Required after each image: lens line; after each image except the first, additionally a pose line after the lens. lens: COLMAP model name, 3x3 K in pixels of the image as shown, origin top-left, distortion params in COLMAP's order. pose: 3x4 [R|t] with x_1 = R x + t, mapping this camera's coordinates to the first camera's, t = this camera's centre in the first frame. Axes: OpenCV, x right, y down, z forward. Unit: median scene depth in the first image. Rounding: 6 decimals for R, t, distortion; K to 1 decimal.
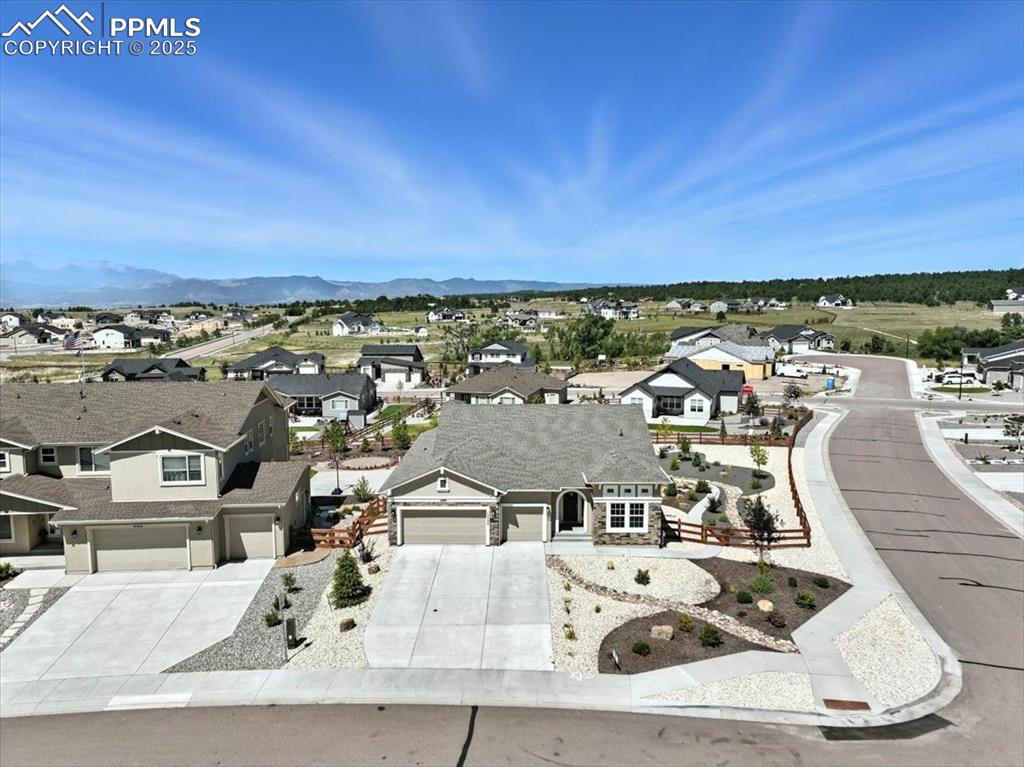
lens RADIAL K [[710.5, 0, 512.3], [0, 710.5, 388.2], [0, 0, 1]] dist [0.013222, -0.003168]
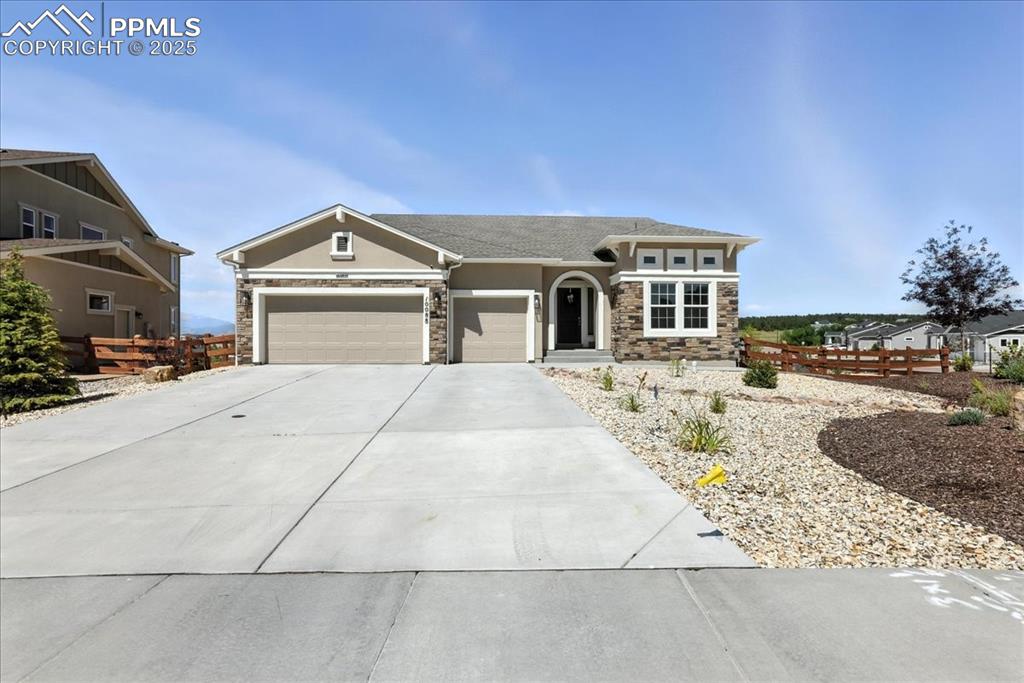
lens RADIAL K [[507.6, 0, 507.3], [0, 507.6, 344.0], [0, 0, 1]] dist [-0.024938, 0.004899]
pose [[0.997704, -0.001046, 0.067717, 0.000622], [0.008555, 0.993818, -0.110692, 0.250289], [-0.067182, 0.111017, 0.991545, 0.618085]]
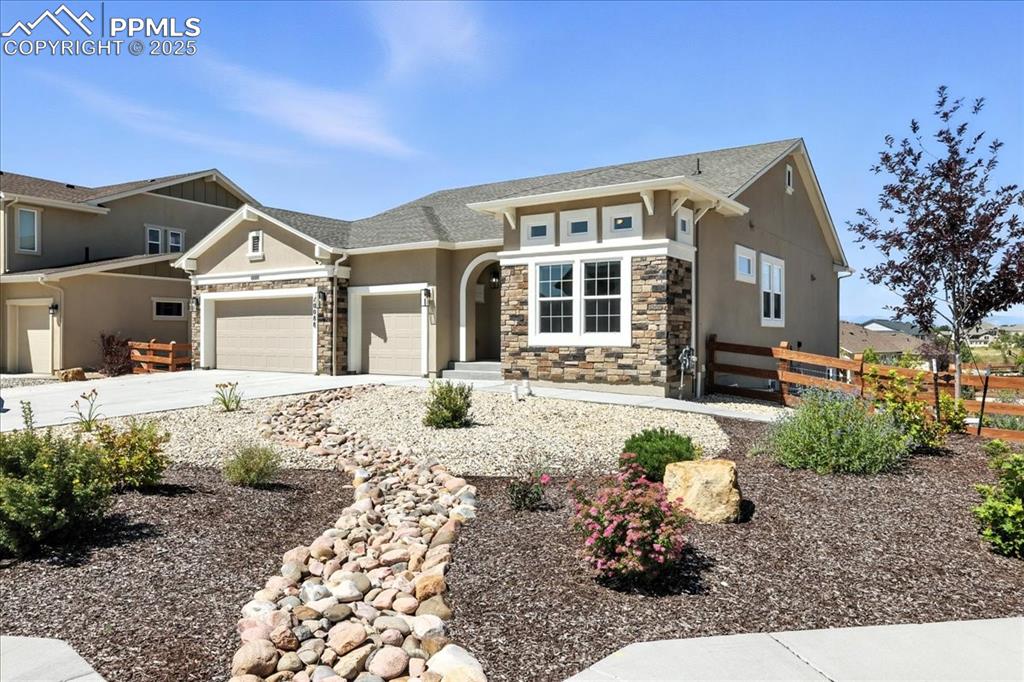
lens RADIAL K [[720.7, 0, 512.8], [0, 720.7, 342.2], [0, 0, 1]] dist [0.003171, 0.005266]
pose [[0.832620, 0.005885, -0.553814, 0.334113], [-0.070977, 0.992832, -0.096159, 0.237612], [0.549278, 0.119372, 0.827069, 0.680970]]
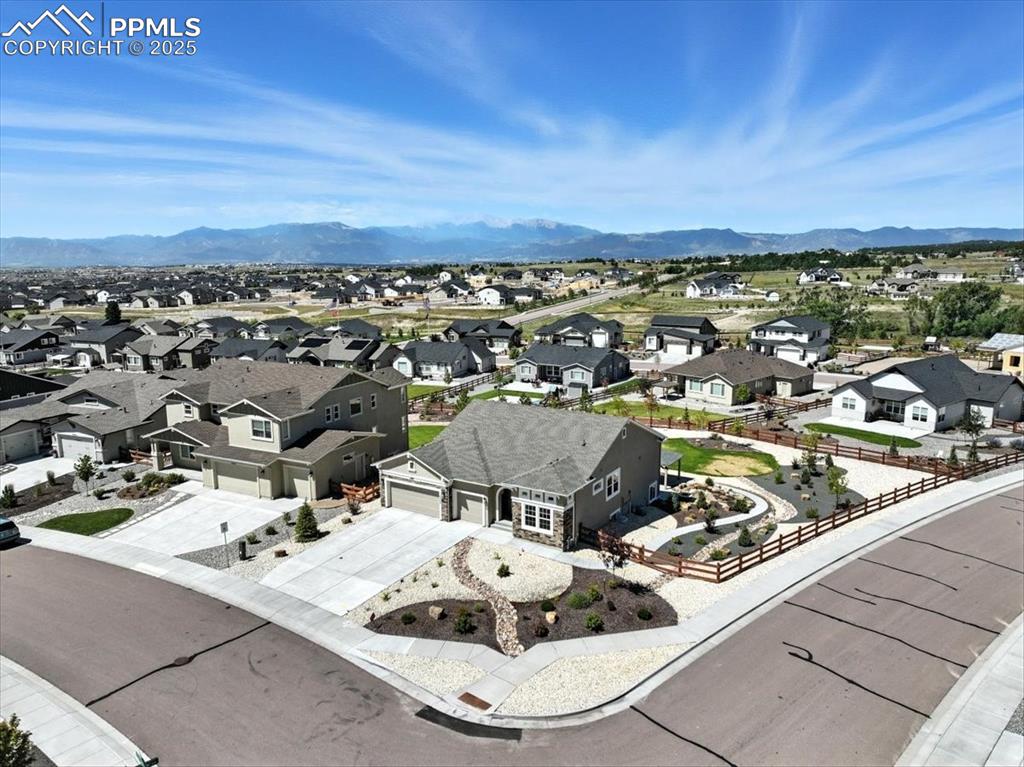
lens RADIAL K [[710.5, 0, 517.2], [0, 710.5, 382.7], [0, 0, 1]] dist [0.013222, -0.003168]
pose [[0.854296, 0.090185, -0.511904, 0.694316], [-0.061034, 0.995425, 0.073514, -0.116848], [0.516192, -0.031559, 0.855892, 0.015436]]
